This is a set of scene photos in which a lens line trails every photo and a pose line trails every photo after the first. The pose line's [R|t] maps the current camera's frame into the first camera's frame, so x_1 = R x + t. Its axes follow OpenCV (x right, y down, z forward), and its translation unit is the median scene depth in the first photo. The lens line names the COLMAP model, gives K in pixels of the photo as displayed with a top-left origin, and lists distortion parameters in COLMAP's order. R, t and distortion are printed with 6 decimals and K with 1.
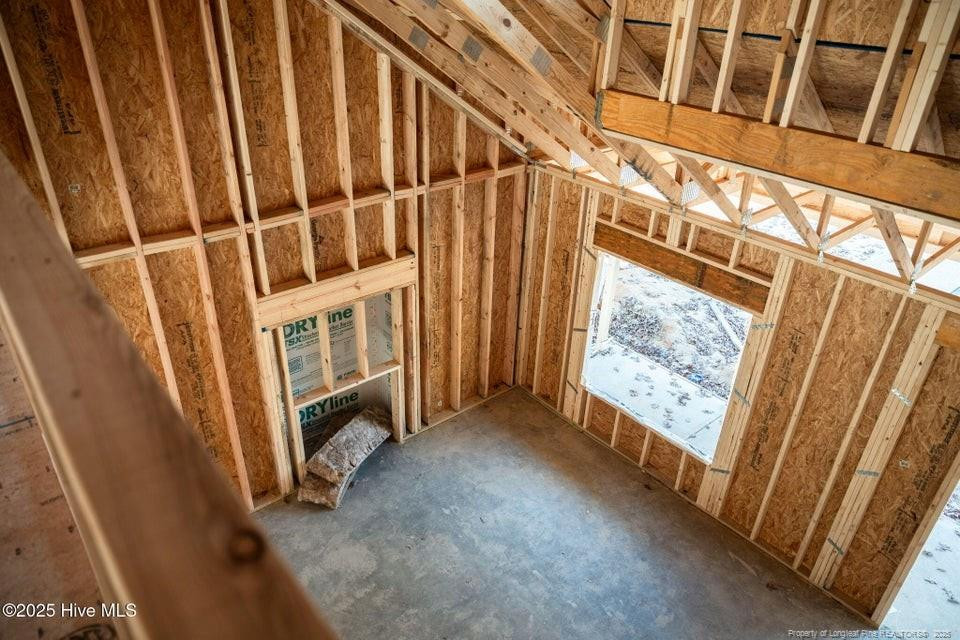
lens RADIAL K [[650.5, 0, 479.6], [0, 650.5, 323.9], [0, 0, 1]] dist [-0.021106, 0.001123]
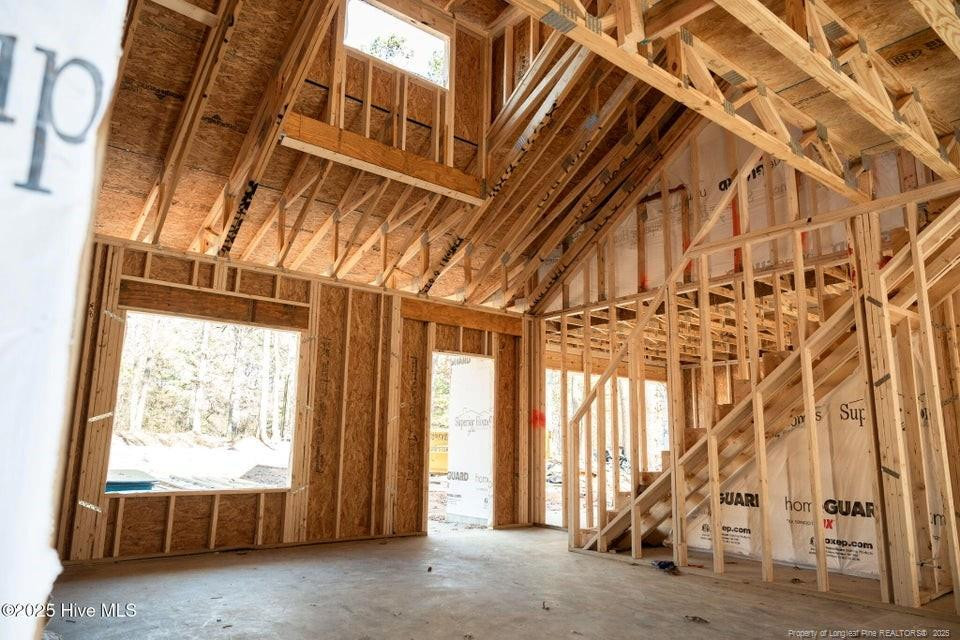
lens RADIAL K [[650.5, 0, 483.5], [0, 650.5, 322.4], [0, 0, 1]] dist [-0.021106, 0.001123]
pose [[0.012365, 0.157153, 0.987497, -0.814466], [0.481039, 0.864849, -0.143658, 0.314844], [-0.876612, 0.476800, -0.064903, 0.719492]]
